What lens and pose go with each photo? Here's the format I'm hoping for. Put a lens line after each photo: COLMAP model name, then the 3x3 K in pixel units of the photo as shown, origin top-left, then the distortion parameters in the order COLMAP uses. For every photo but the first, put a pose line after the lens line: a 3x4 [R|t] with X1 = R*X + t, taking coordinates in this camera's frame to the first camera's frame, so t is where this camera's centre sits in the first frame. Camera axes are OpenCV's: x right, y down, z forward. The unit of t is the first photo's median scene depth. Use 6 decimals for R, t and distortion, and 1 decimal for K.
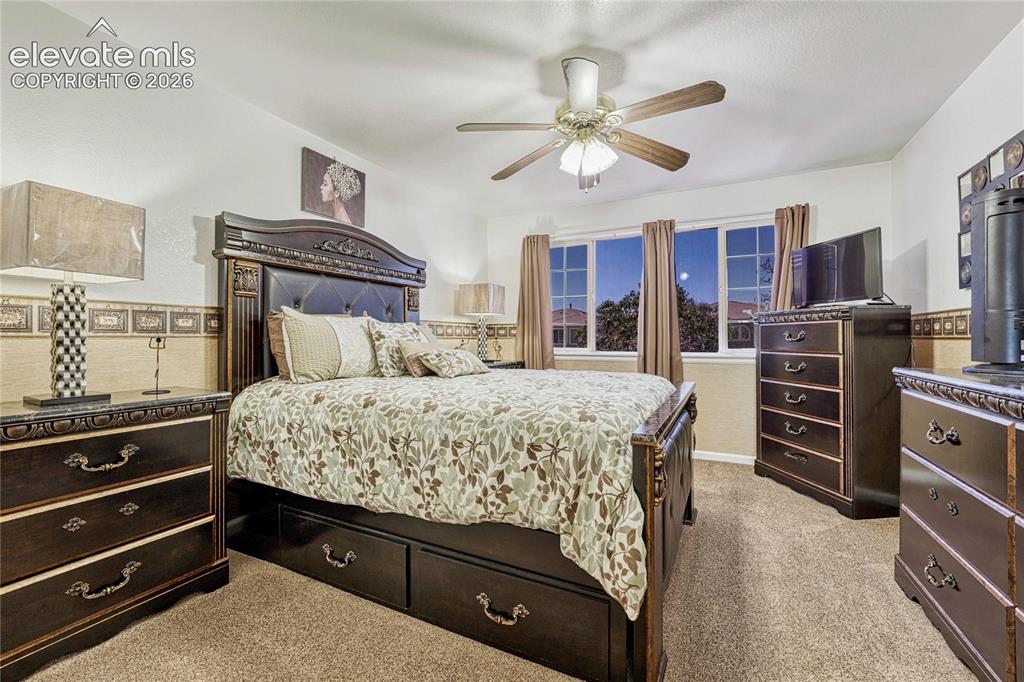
lens RADIAL K [[433.7, 0, 512.2], [0, 433.7, 337.7], [0, 0, 1]] dist [0.000467, 0.000165]
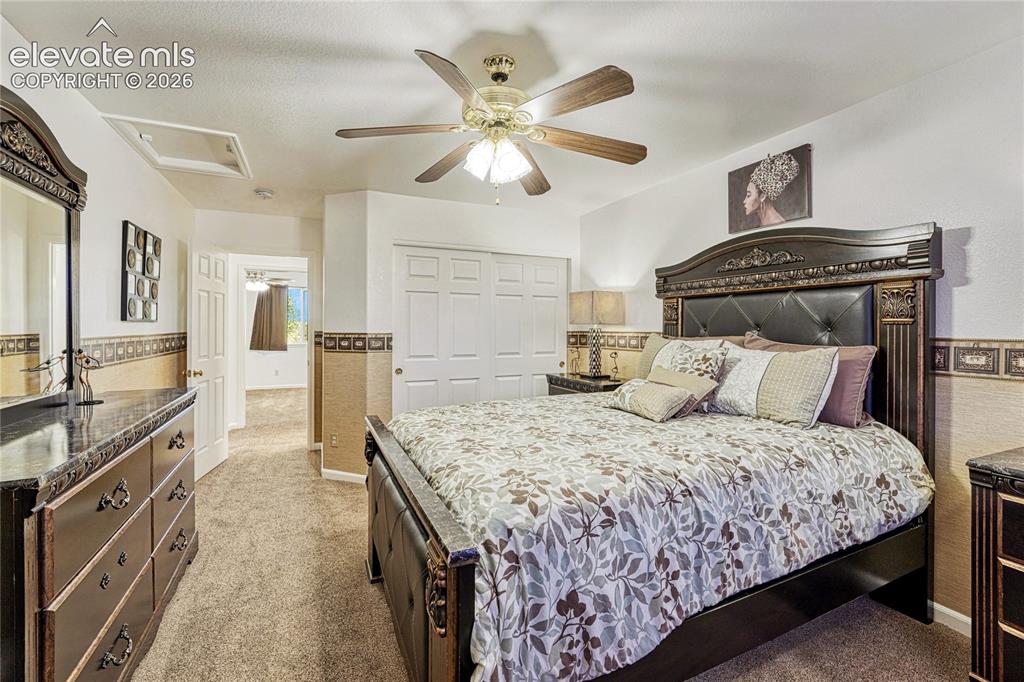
lens RADIAL K [[433.7, 0, 512.2], [0, 433.7, 337.7], [0, 0, 1]] dist [0.000467, 0.000165]
pose [[-0.596232, 0.025087, -0.802420, 0.645095], [0.003030, 0.999575, 0.028999, -0.079440], [0.802807, 0.014859, -0.596054, 1.186100]]
